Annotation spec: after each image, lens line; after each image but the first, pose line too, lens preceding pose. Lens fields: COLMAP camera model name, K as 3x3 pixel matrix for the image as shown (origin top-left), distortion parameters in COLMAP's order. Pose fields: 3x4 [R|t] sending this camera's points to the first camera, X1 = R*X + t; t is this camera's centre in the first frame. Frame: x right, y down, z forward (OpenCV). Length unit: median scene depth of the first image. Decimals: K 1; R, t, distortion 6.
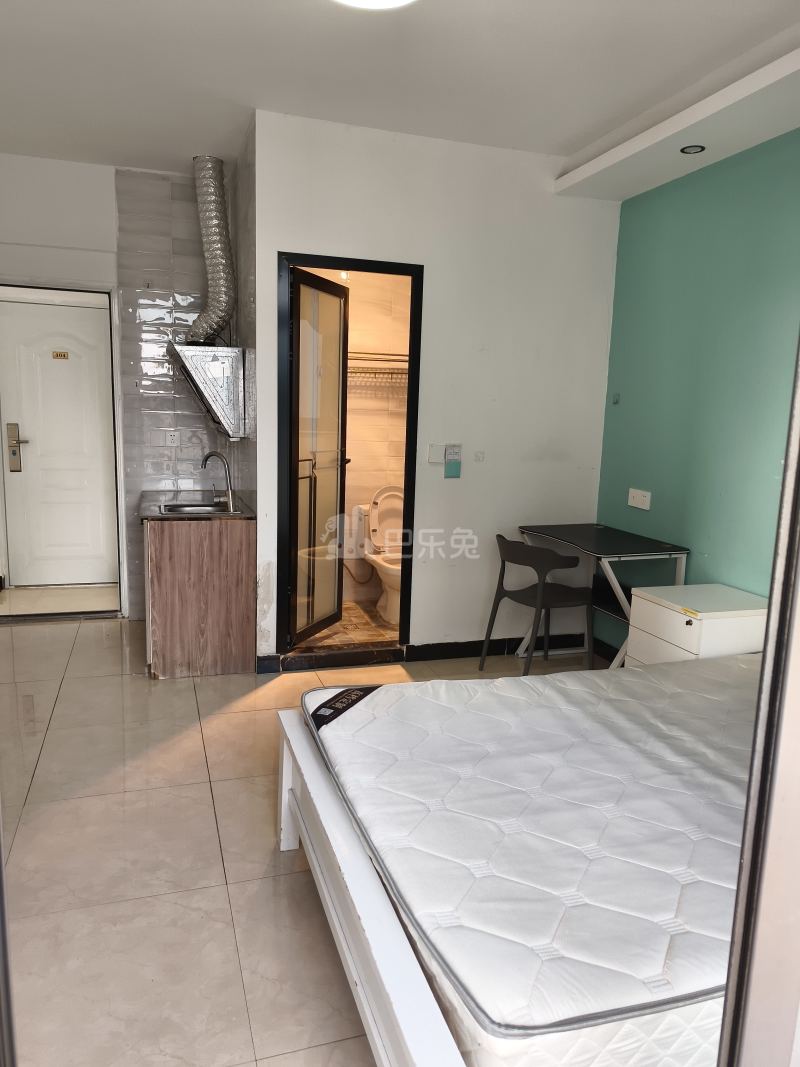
lens RADIAL K [[743.3, 0, 403.3], [0, 743.3, 537.1], [0, 0, 1]] dist [0.008672, -0.002249]
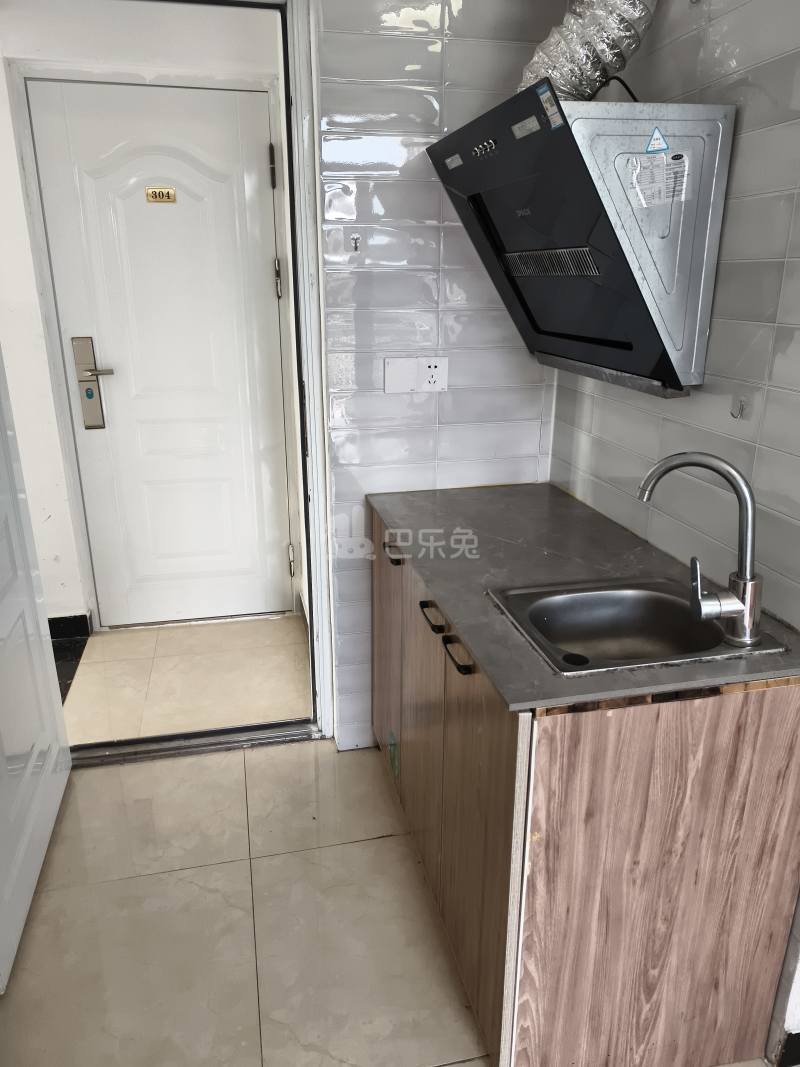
lens RADIAL K [[743.3, 0, 403.3], [0, 743.3, 537.1], [0, 0, 1]] dist [0.008672, -0.002249]
pose [[0.995182, 0.002533, -0.098017, -0.336686], [0.013241, 0.987037, 0.159949, -0.128703], [0.097152, -0.160476, 0.982247, 0.658781]]
